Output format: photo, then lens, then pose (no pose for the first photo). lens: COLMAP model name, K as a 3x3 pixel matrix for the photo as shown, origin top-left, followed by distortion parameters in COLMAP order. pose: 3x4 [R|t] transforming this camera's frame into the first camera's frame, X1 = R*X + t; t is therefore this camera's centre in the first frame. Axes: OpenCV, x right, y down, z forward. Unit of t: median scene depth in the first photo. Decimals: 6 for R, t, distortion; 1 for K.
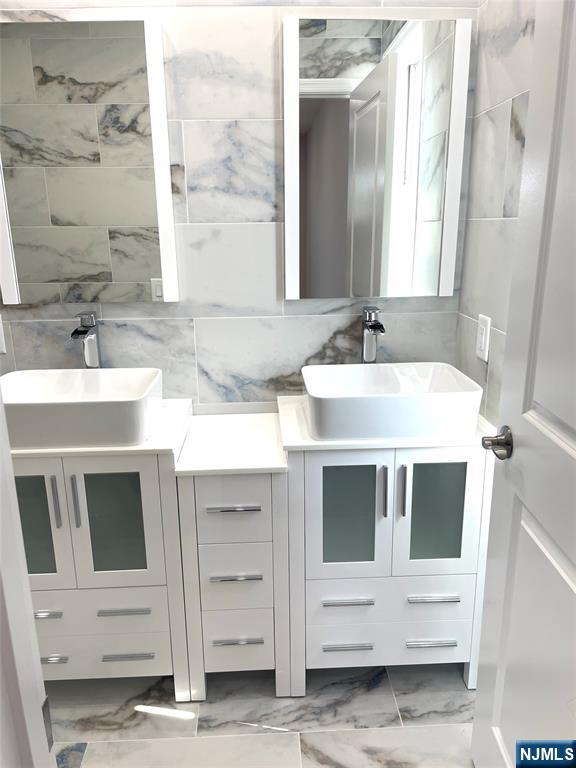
lens RADIAL K [[594.1, 0, 290.7], [0, 594.1, 388.4], [0, 0, 1]] dist [0.069510, -0.103533]
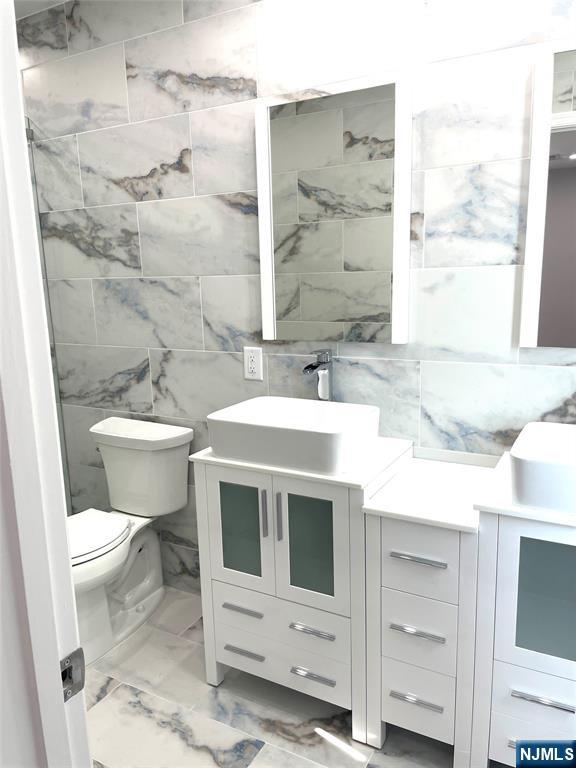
lens RADIAL K [[594.1, 0, 269.1], [0, 594.1, 387.1], [0, 0, 1]] dist [0.069510, -0.103533]
pose [[0.842282, 0.088642, -0.531699, 0.168357], [-0.123888, 0.991815, -0.030905, -0.012539], [0.524607, 0.091902, 0.846369, 0.022623]]
